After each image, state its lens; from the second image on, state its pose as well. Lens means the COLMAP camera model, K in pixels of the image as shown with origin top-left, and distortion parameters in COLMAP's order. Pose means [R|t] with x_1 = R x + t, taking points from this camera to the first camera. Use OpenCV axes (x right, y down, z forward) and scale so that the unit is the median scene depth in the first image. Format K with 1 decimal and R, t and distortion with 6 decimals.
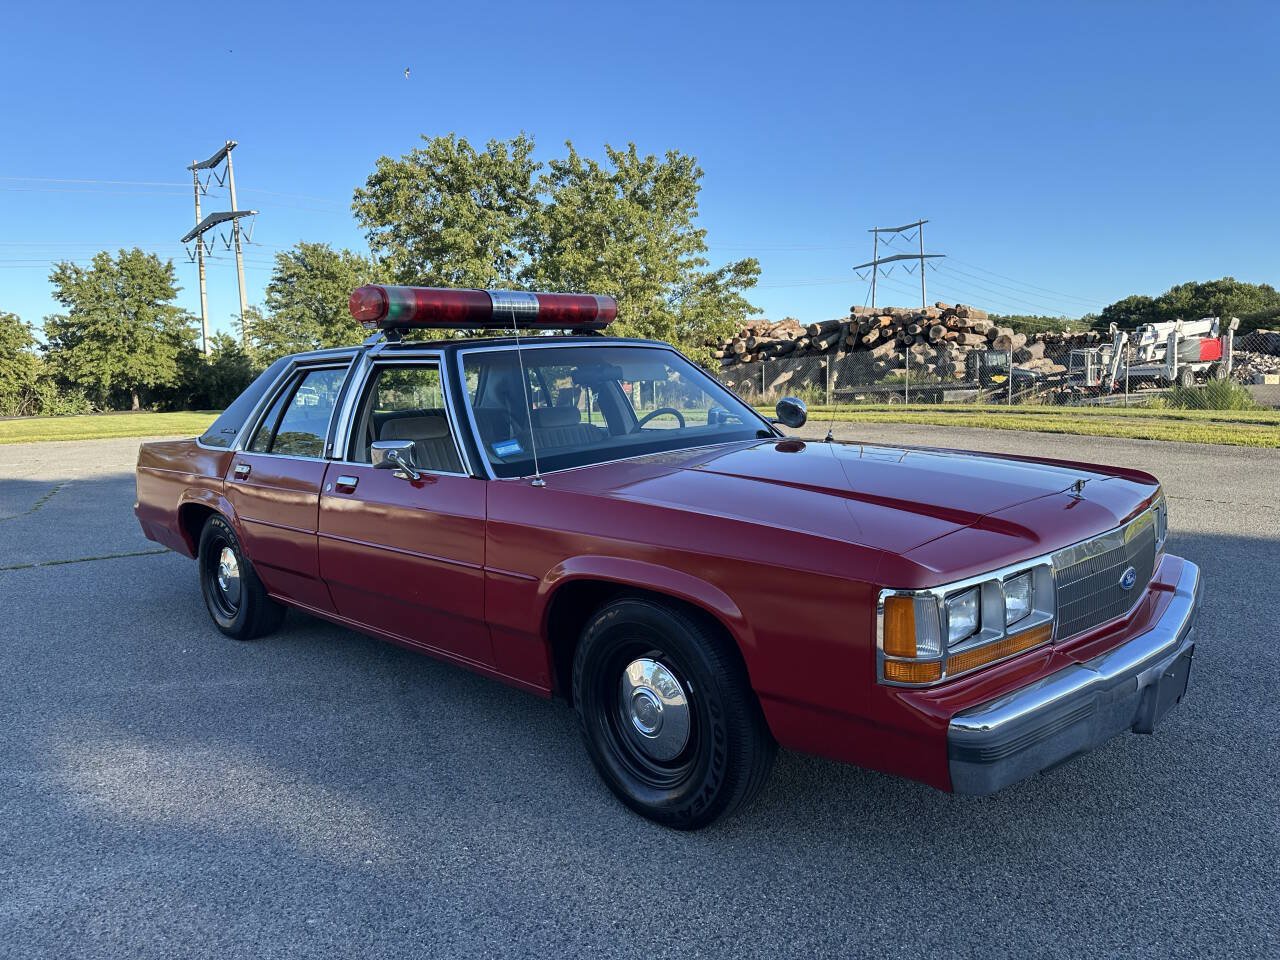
lens RADIAL K [[908.0, 0, 640.0], [0, 908.0, 480.0], [0, 0, 1]] dist [0.012489, 0.002987]
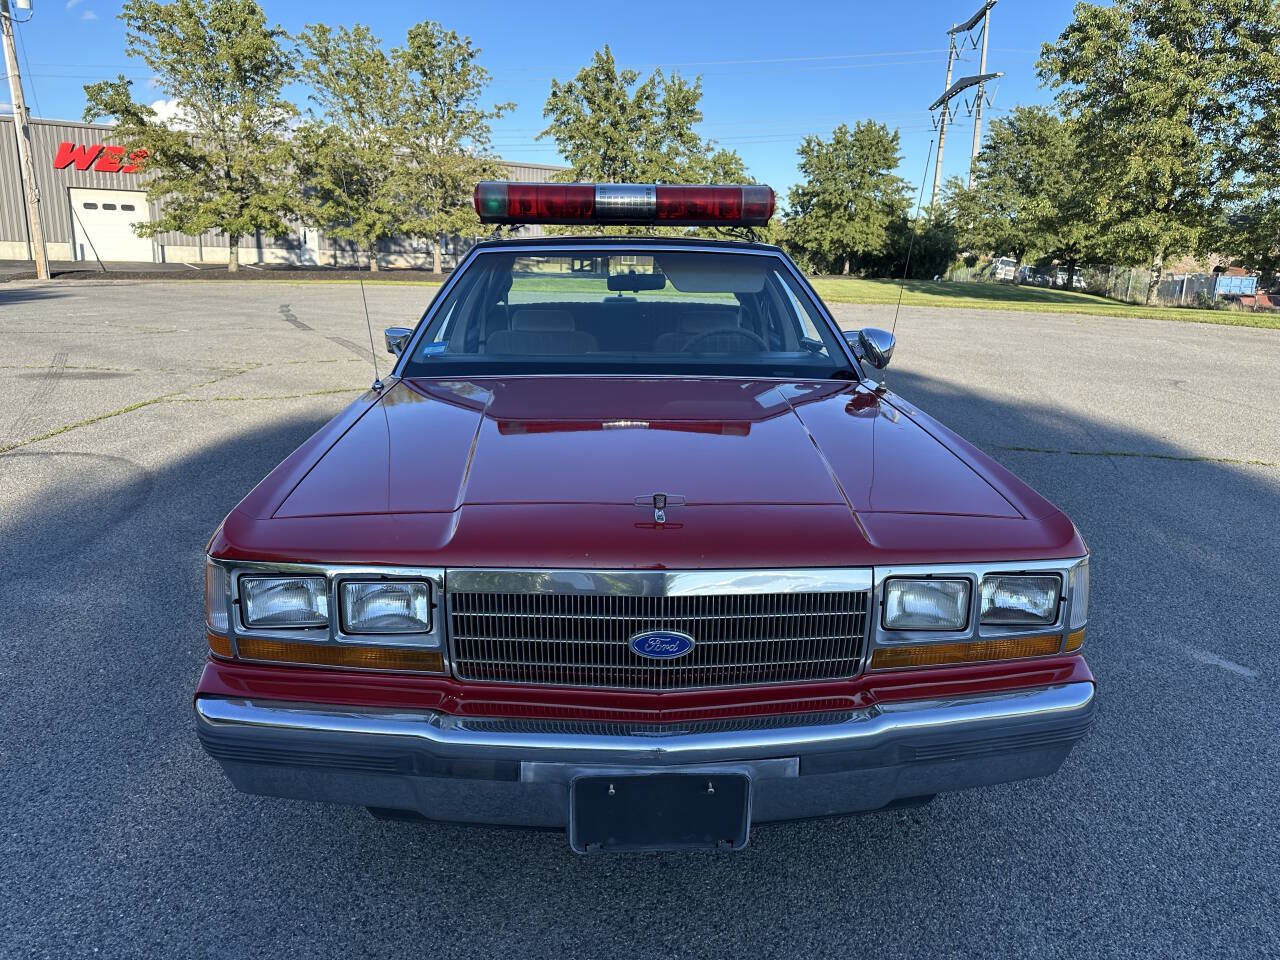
lens RADIAL K [[894.2, 0, 644.7], [0, 894.2, 478.0], [0, 0, 1]] dist [0.088978, -0.126109]
pose [[0.731881, 0.217352, -0.645840, 0.758724], [-0.128611, 0.974793, 0.182314, -0.112023], [0.669186, -0.050370, 0.741386, 0.395417]]
